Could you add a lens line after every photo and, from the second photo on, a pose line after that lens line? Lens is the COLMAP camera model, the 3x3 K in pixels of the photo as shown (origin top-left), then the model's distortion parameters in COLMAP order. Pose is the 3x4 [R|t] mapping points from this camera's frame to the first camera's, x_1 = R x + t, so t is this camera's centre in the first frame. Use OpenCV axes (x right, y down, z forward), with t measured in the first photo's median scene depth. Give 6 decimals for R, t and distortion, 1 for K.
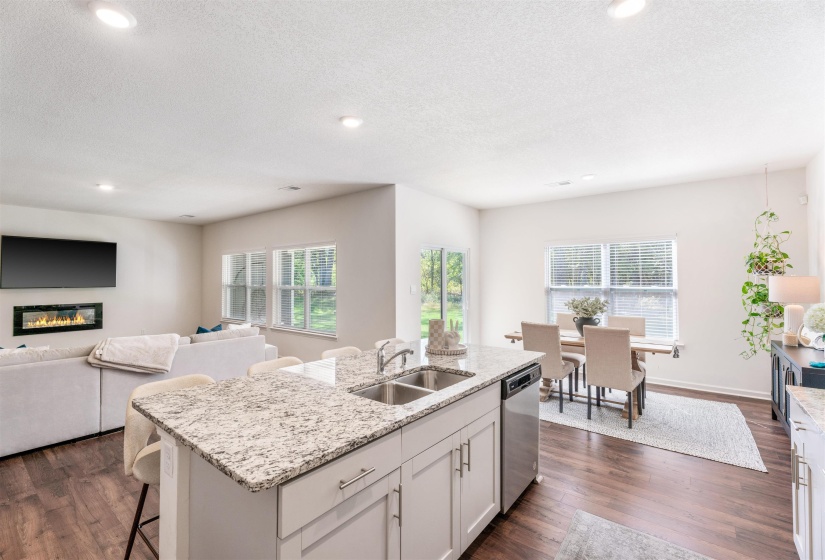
lens RADIAL K [[367.2, 0, 399.3], [0, 367.2, 275.4], [0, 0, 1]] dist [0.004504, 0.000773]
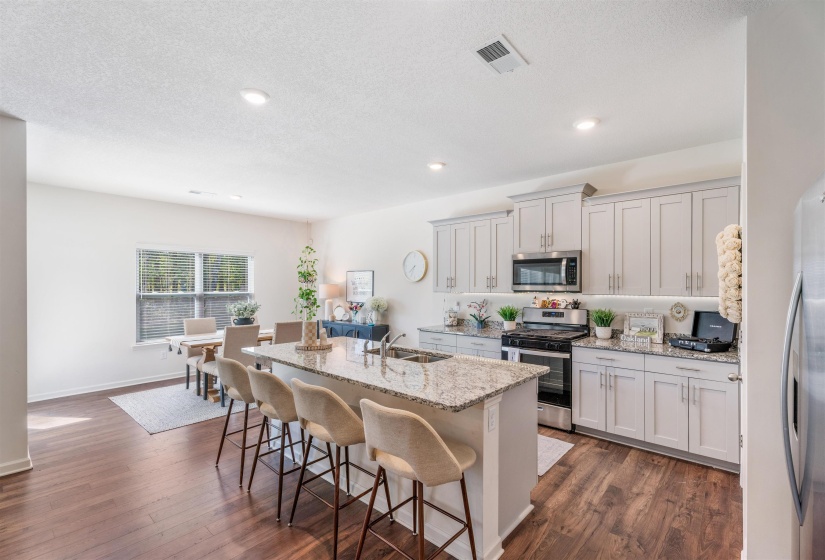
lens RADIAL K [[367.2, 0, 416.2], [0, 367.2, 283.8], [0, 0, 1]] dist [0.004504, 0.000773]
pose [[0.038651, 0.007034, 0.999228, -0.438552], [-0.013389, 0.999889, -0.006520, 0.003298], [-0.999163, -0.013127, 0.038741, 0.272048]]
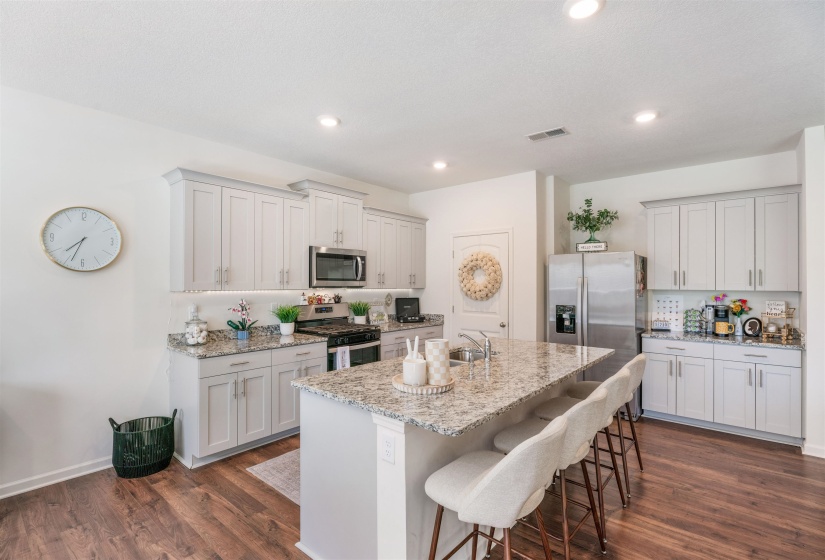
lens RADIAL K [[391.8, 0, 411.0], [0, 391.8, 282.6], [0, 0, 1]] dist [-0.002831, -0.000863]
pose [[-0.999525, -0.003957, 0.030558, 0.052463], [-0.004296, 0.999930, -0.011042, 0.008471], [-0.030512, -0.011168, -0.999472, 0.747178]]
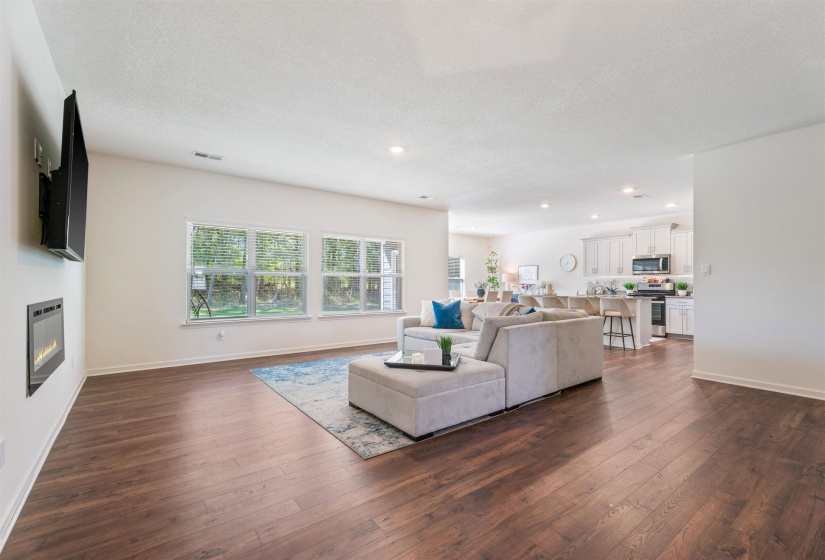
lens RADIAL K [[367.2, 0, 411.5], [0, 367.2, 278.9], [0, 0, 1]] dist [0.004504, 0.000773]
pose [[0.235245, 0.017198, 0.971784, -1.270559], [-0.017209, 0.999760, -0.013527, 0.058975], [-0.971784, -0.013542, 0.235485, 0.593575]]
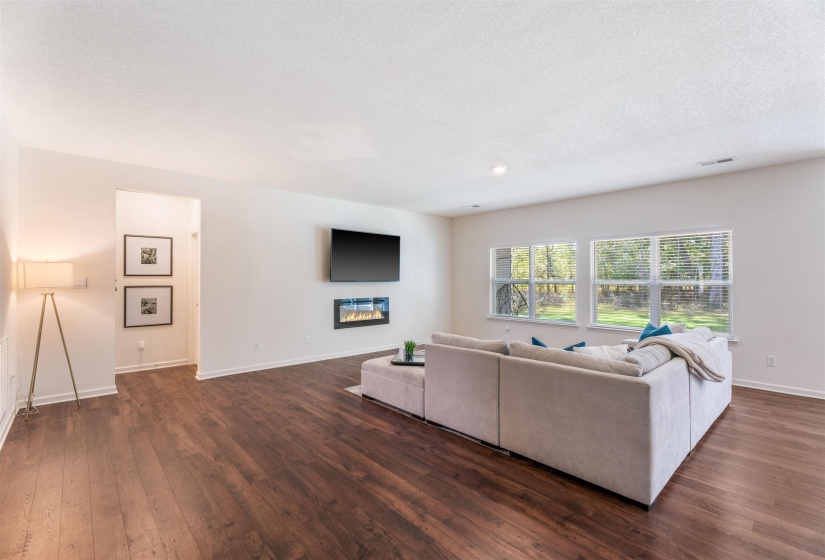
lens RADIAL K [[367.2, 0, 401.5], [0, 367.2, 280.4], [0, 0, 1]] dist [0.004504, 0.000773]
pose [[0.985329, 0.001576, -0.170656, -0.689984], [0.000912, 0.999894, 0.014500, 0.017294], [0.170661, -0.014442, 0.985224, 0.050992]]
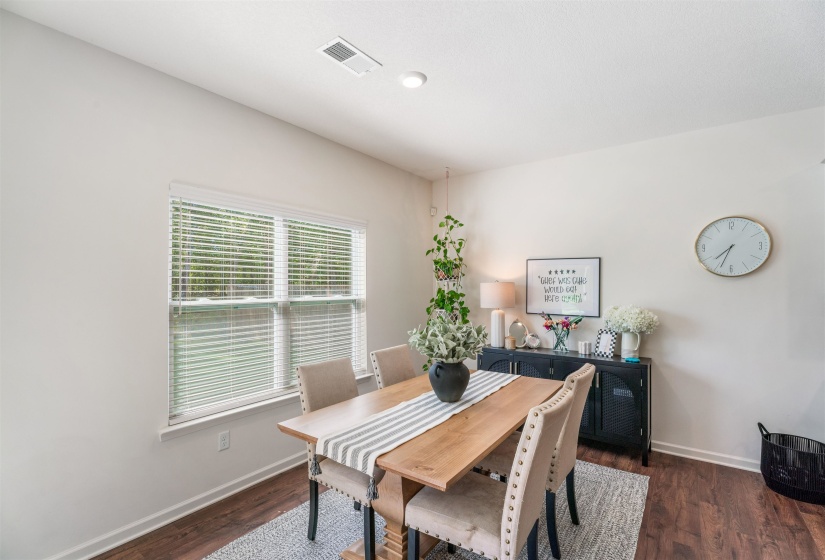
lens RADIAL K [[391.8, 0, 411.2], [0, 391.8, 284.8], [0, 0, 1]] dist [-0.002831, -0.000863]
pose [[-0.051391, 0.006417, 0.998658, -0.019259], [-0.012557, 0.999896, -0.007071, 0.010905], [-0.998600, -0.012904, -0.051305, 0.729292]]
